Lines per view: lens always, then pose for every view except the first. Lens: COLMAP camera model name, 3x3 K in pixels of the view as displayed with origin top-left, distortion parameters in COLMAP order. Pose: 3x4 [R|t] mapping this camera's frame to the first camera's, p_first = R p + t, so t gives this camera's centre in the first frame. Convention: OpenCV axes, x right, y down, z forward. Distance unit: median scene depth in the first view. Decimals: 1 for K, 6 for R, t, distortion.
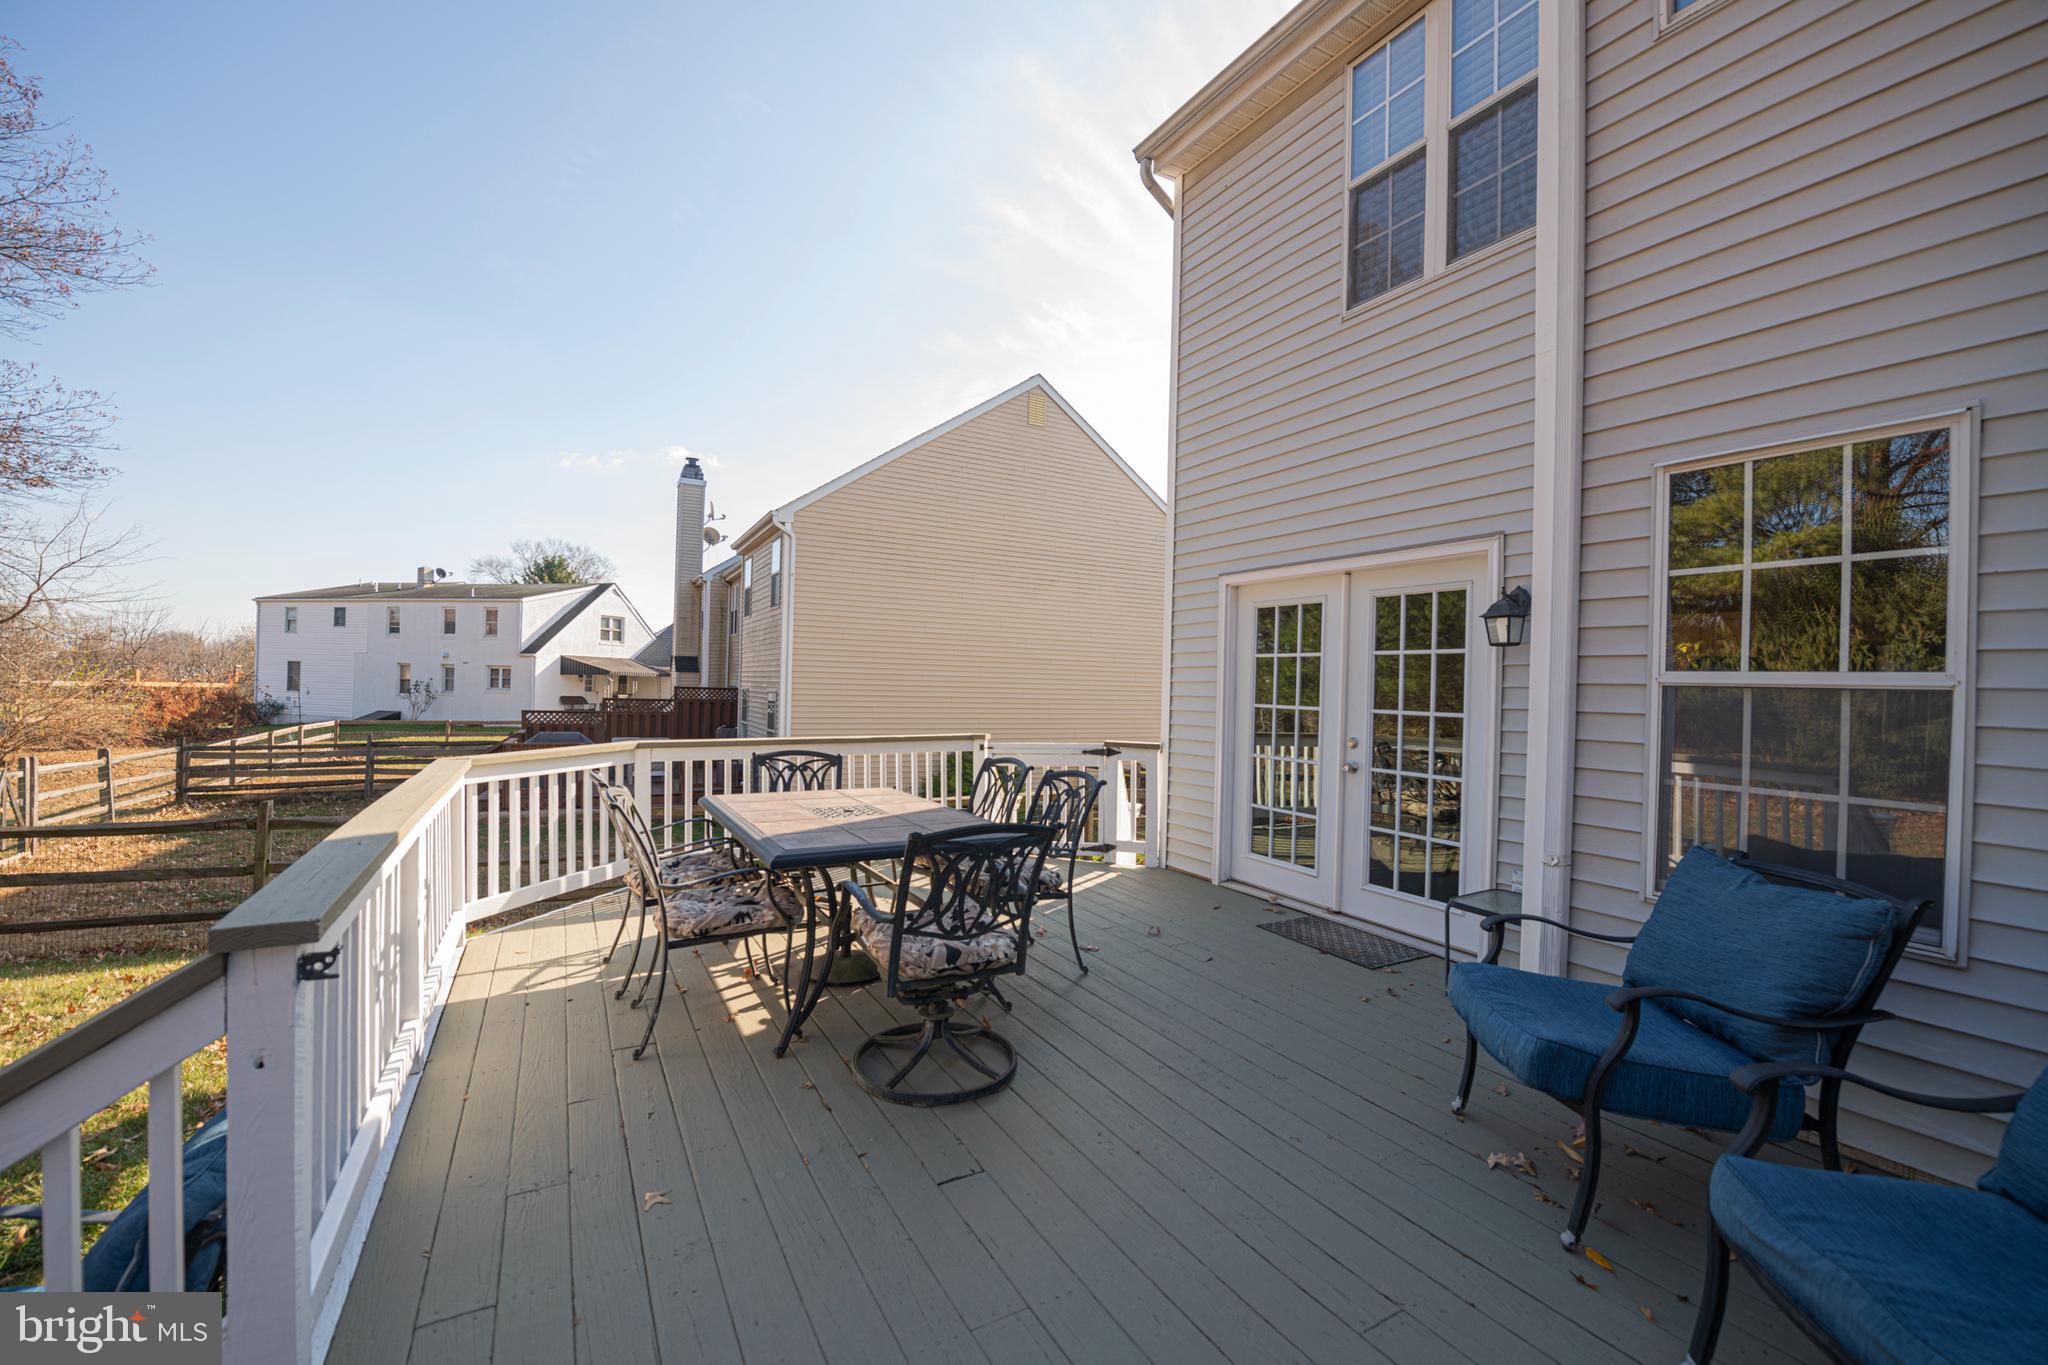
lens RADIAL K [[819.8, 0, 1018.1], [0, 819.8, 677.4], [0, 0, 1]] dist [-0.003488, -0.000393]
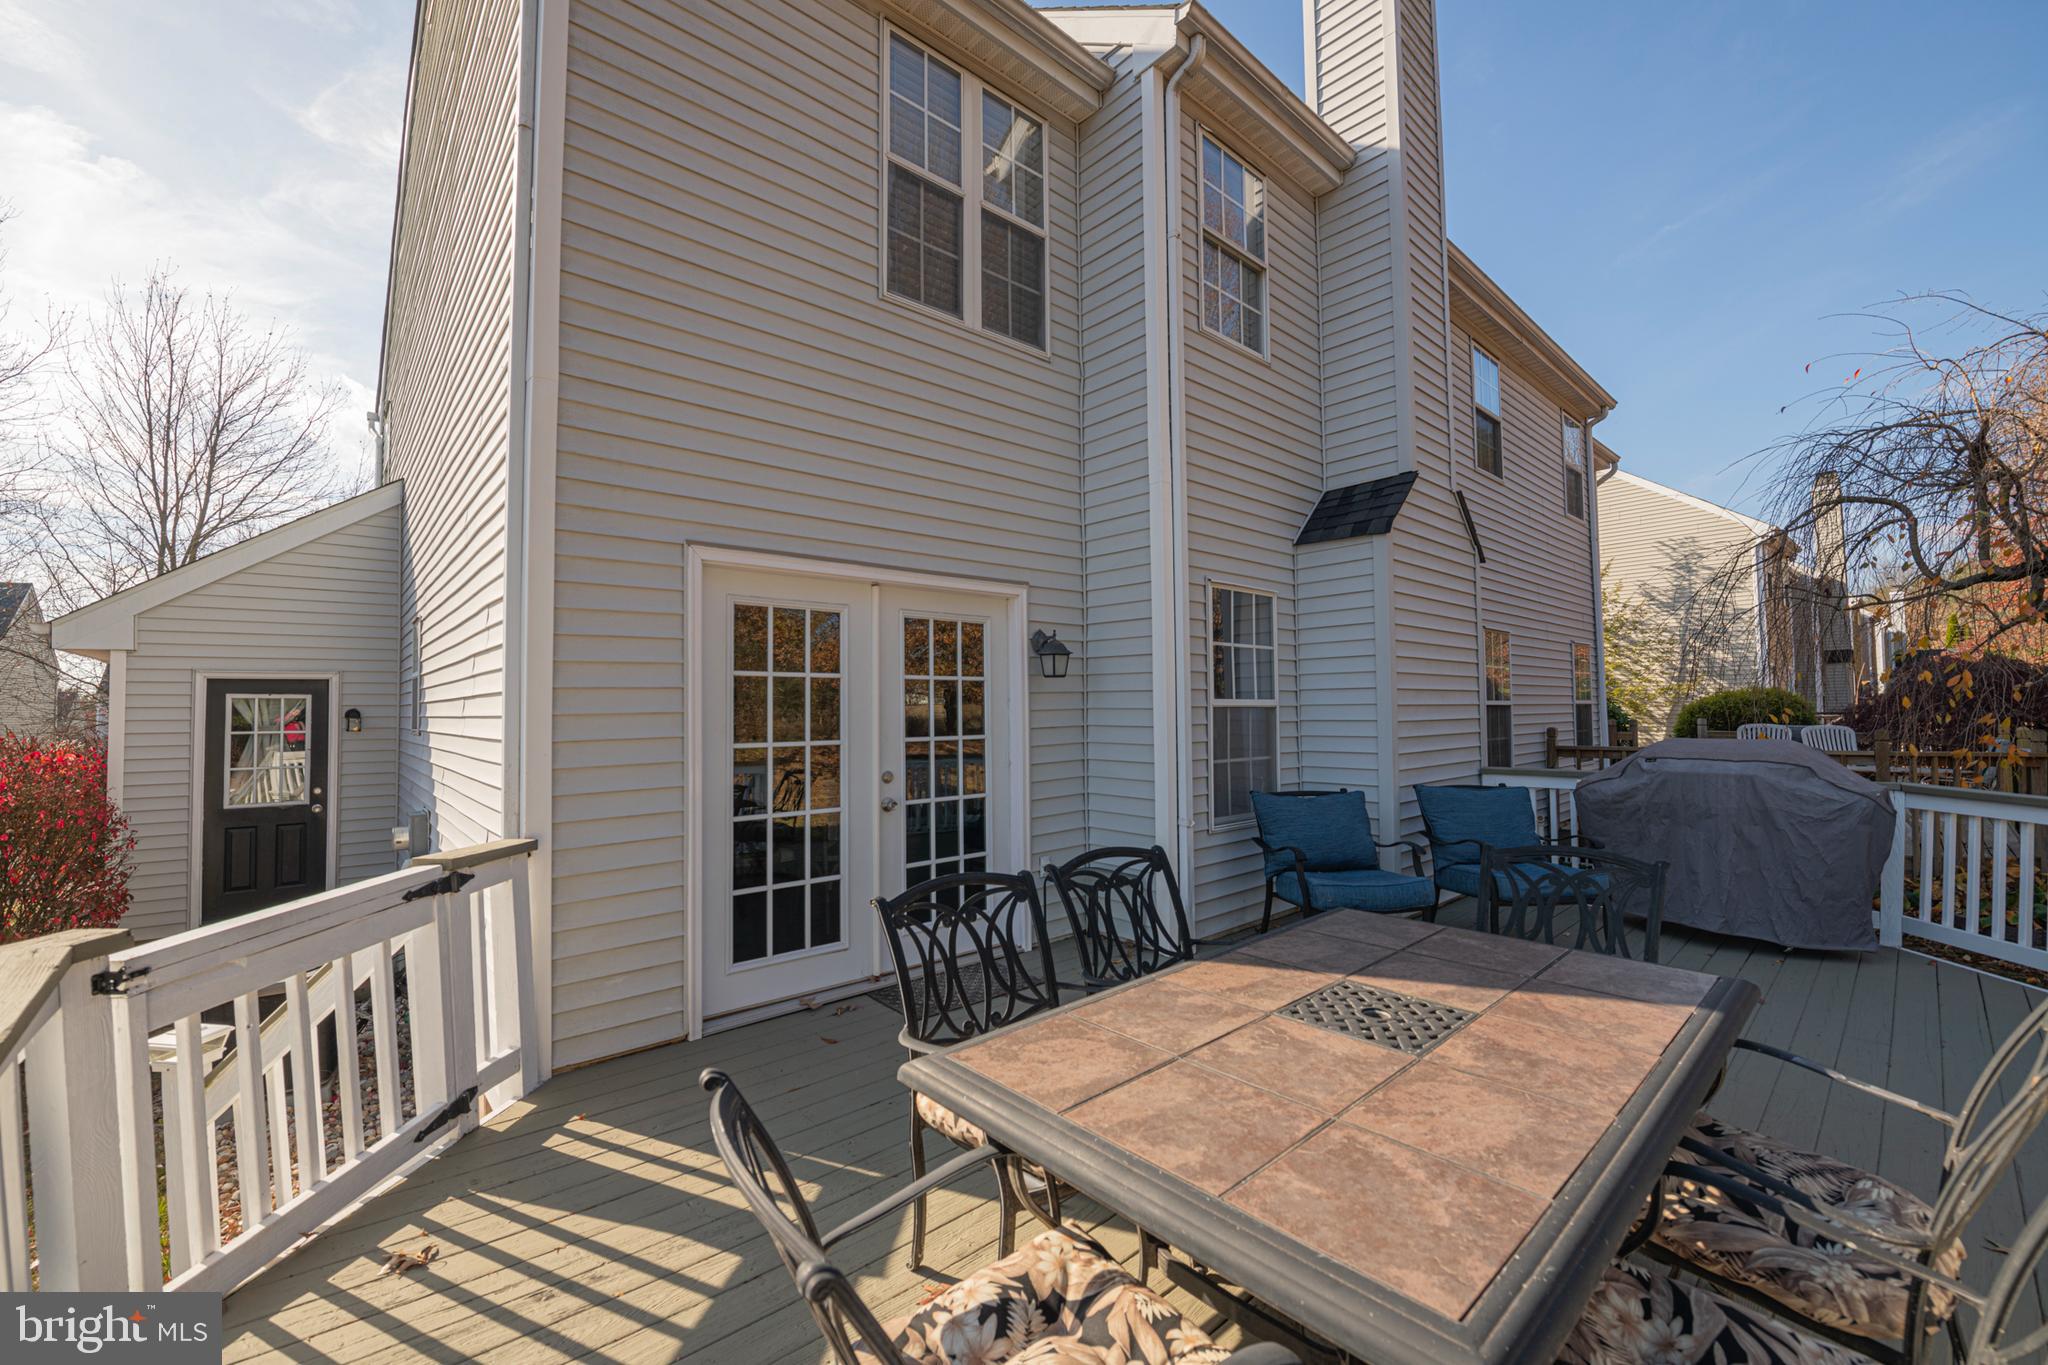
lens RADIAL K [[836.1, 0, 1042.1], [0, 836.1, 687.0], [0, 0, 1]] dist [-0.000167, -0.000005]
pose [[-0.216041, 0.024557, 0.976075, -0.526876], [0.007075, 0.999697, -0.023585, 0.005213], [-0.976359, 0.001811, -0.216149, 1.065069]]
